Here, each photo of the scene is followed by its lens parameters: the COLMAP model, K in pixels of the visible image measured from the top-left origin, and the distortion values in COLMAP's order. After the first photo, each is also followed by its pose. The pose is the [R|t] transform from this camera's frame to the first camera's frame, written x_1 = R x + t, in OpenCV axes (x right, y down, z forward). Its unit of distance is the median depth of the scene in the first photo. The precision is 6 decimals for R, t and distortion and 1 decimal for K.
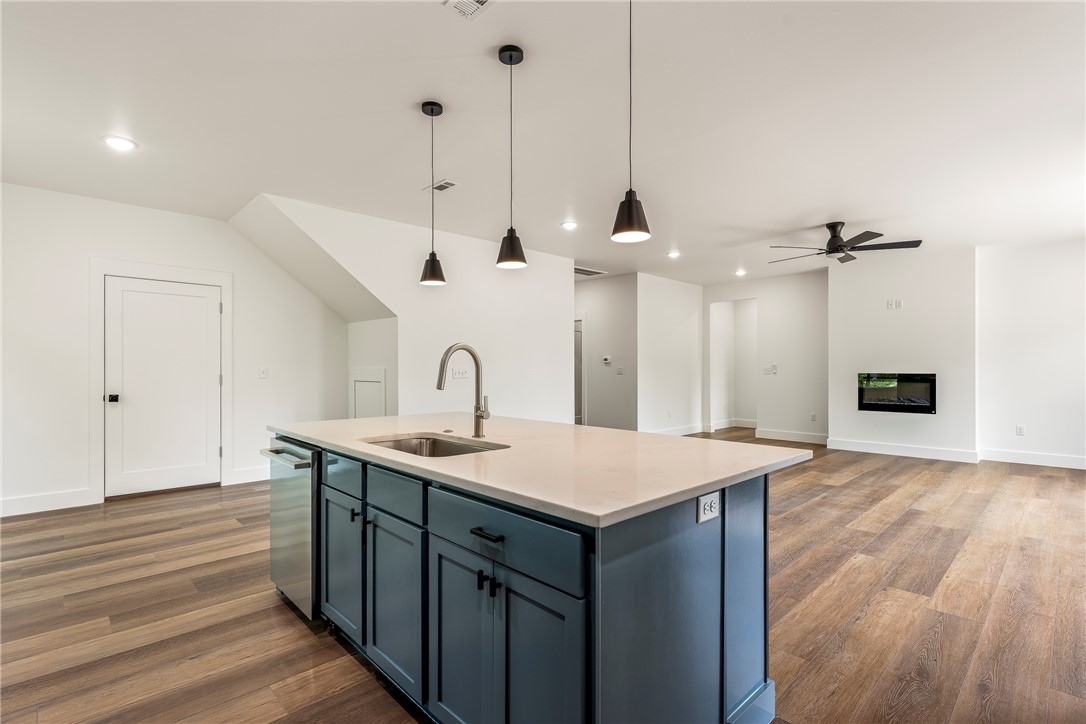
lens RADIAL K [[509.1, 0, 544.8], [0, 509.1, 370.0], [0, 0, 1]] dist [0.000716, -0.000085]
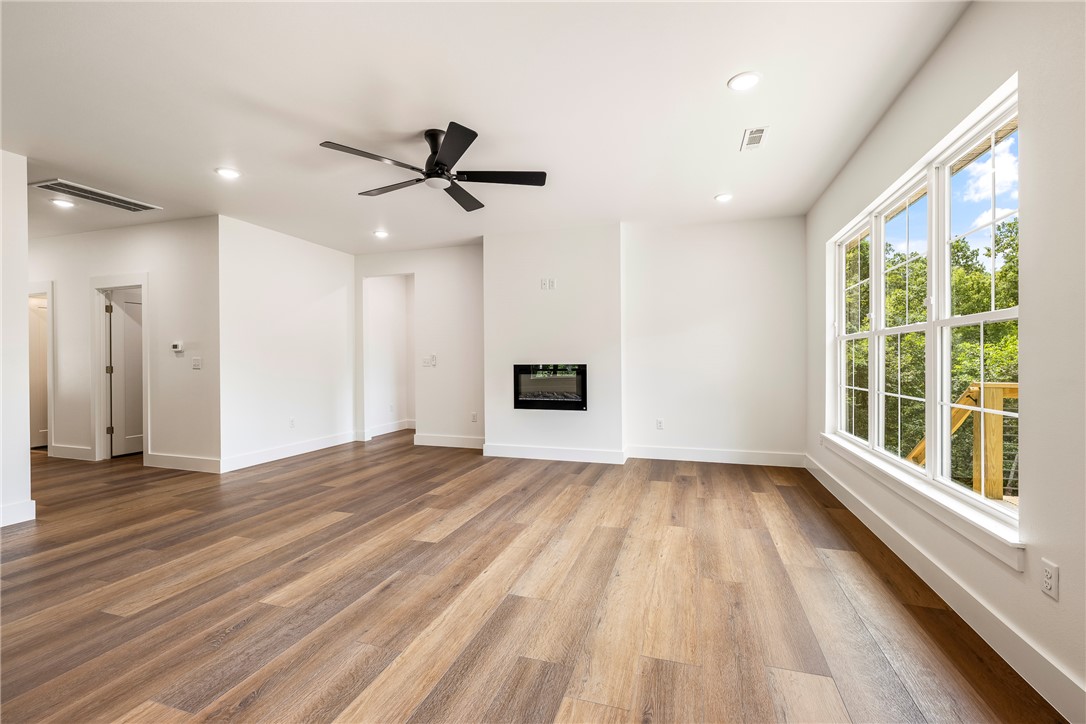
lens RADIAL K [[466.5, 0, 538.2], [0, 466.5, 363.3], [0, 0, 1]] dist [-0.004199, -0.000217]
pose [[0.886033, -0.006214, 0.463580, 0.317773], [0.006033, 0.999980, 0.001875, 0.003324], [-0.463582, 0.001135, 0.886053, 0.323441]]
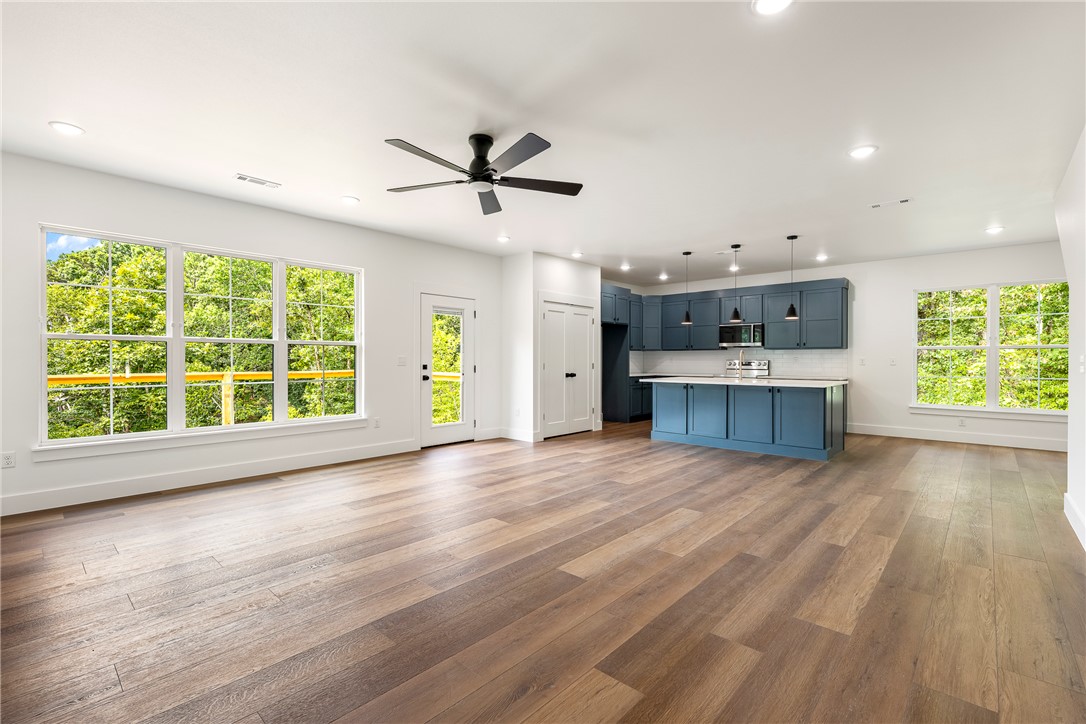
lens RADIAL K [[490.1, 0, 537.2], [0, 490.1, 361.3], [0, 0, 1]] dist [-0.005347, 0.000390]
pose [[-0.998488, -0.002109, -0.054937, 0.415595], [-0.002534, 0.999967, 0.007672, -0.002013], [0.054919, 0.007800, -0.998460, 1.288244]]
